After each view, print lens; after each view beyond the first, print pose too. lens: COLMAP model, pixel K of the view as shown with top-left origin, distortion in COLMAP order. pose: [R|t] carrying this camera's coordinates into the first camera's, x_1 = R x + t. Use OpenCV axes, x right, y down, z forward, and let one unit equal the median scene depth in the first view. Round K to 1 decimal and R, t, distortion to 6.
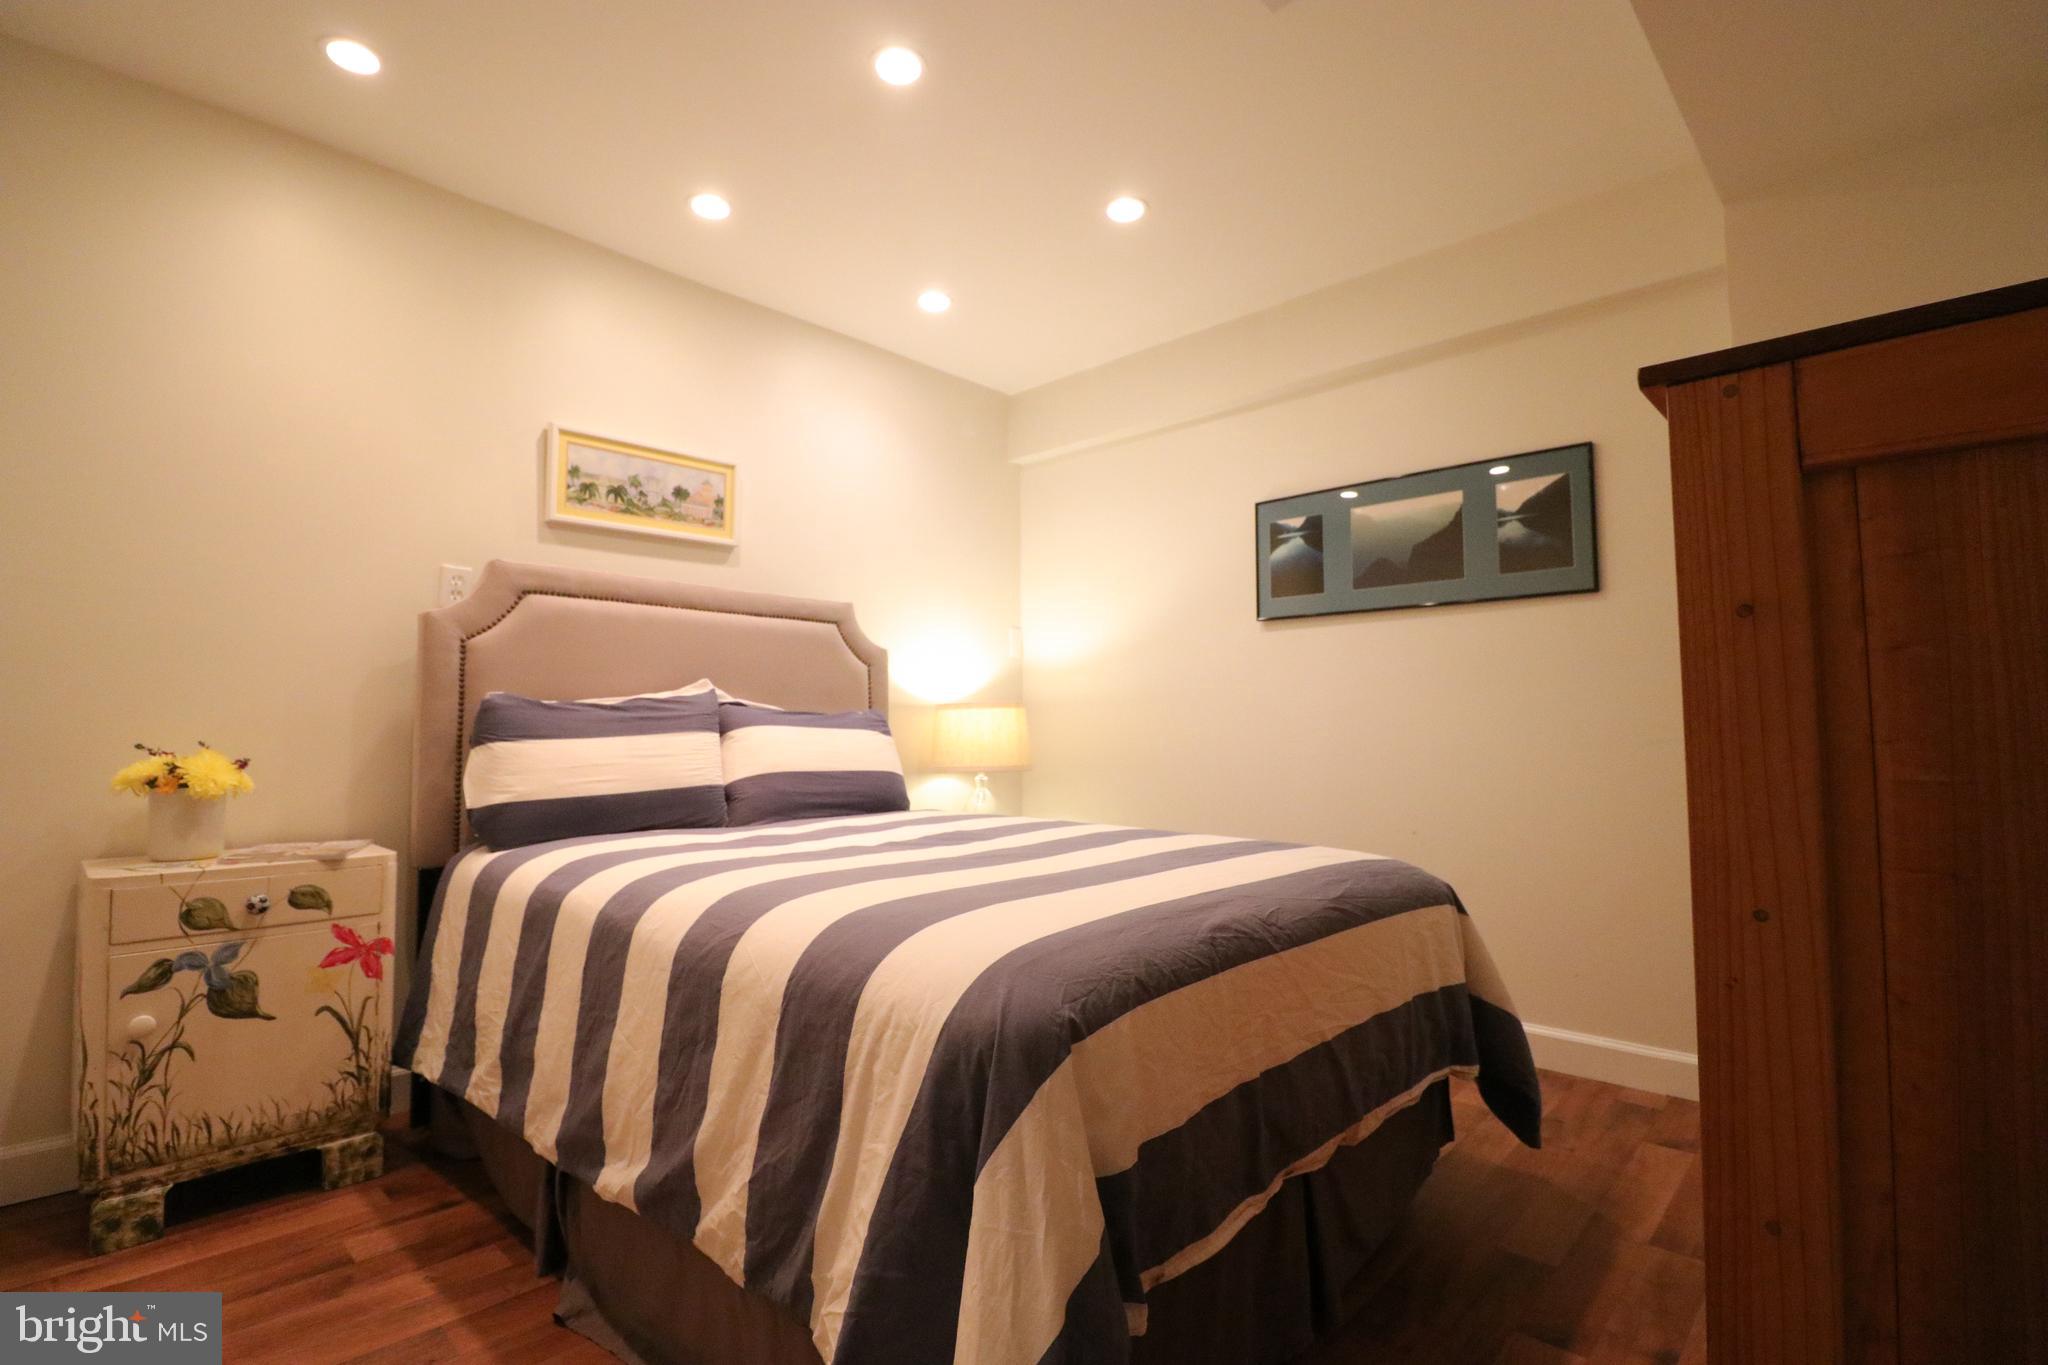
lens RADIAL K [[942.0, 0, 1016.2], [0, 942.0, 690.2], [0, 0, 1]] dist [-0.010968, -0.002437]
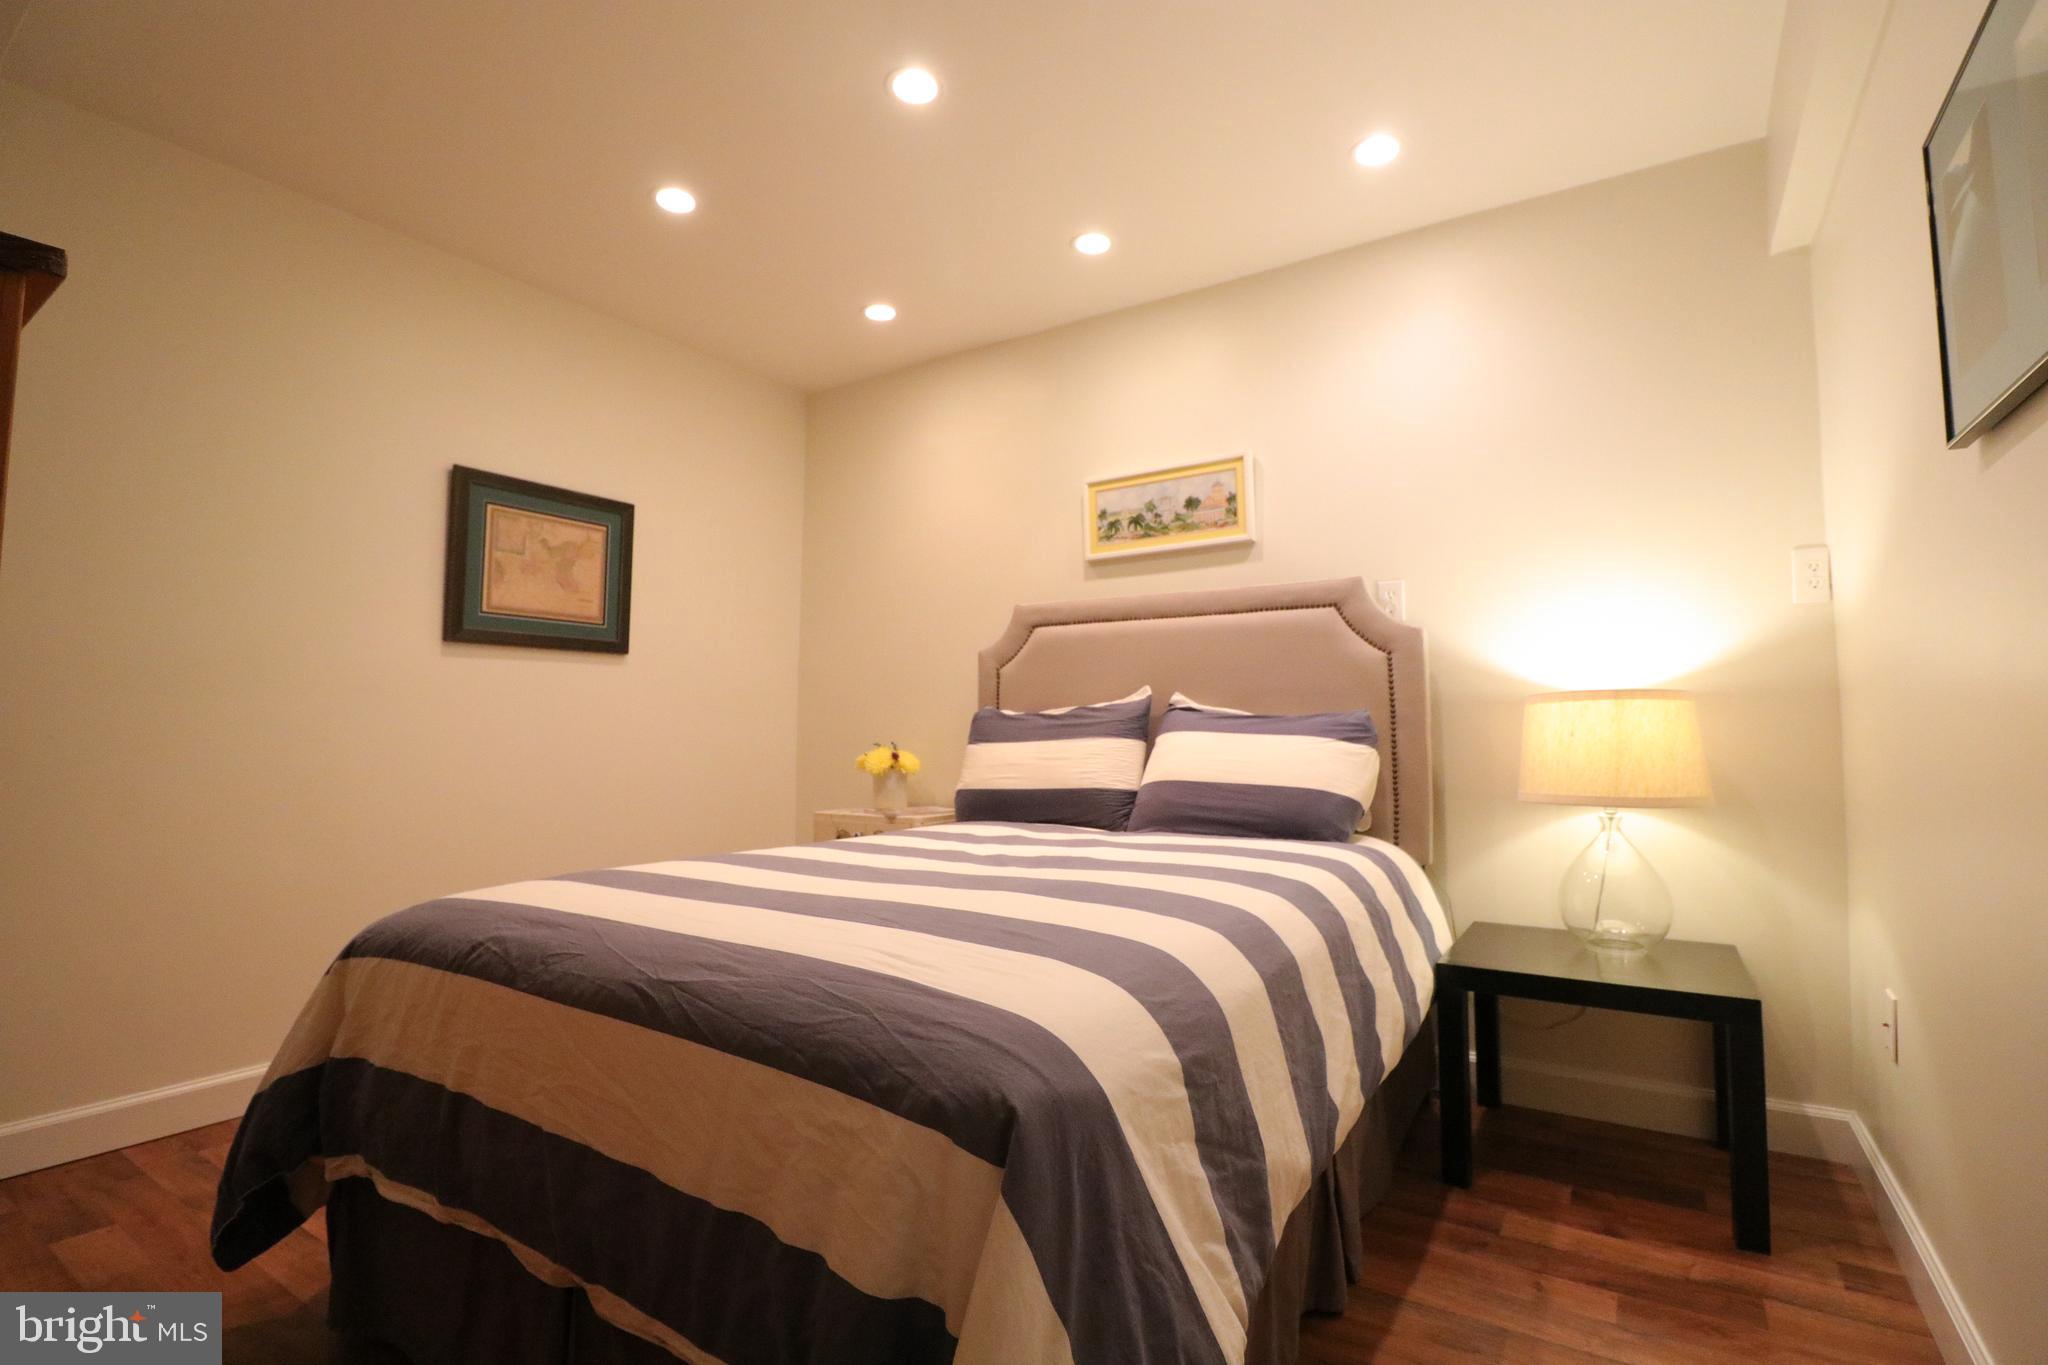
lens RADIAL K [[942.0, 0, 1013.8], [0, 942.0, 665.3], [0, 0, 1]] dist [-0.010968, -0.002437]
pose [[0.195519, -0.068521, -0.978303, 0.649217], [0.045698, 0.997109, -0.060705, 0.021141], [0.979635, -0.032837, 0.198085, 0.657058]]
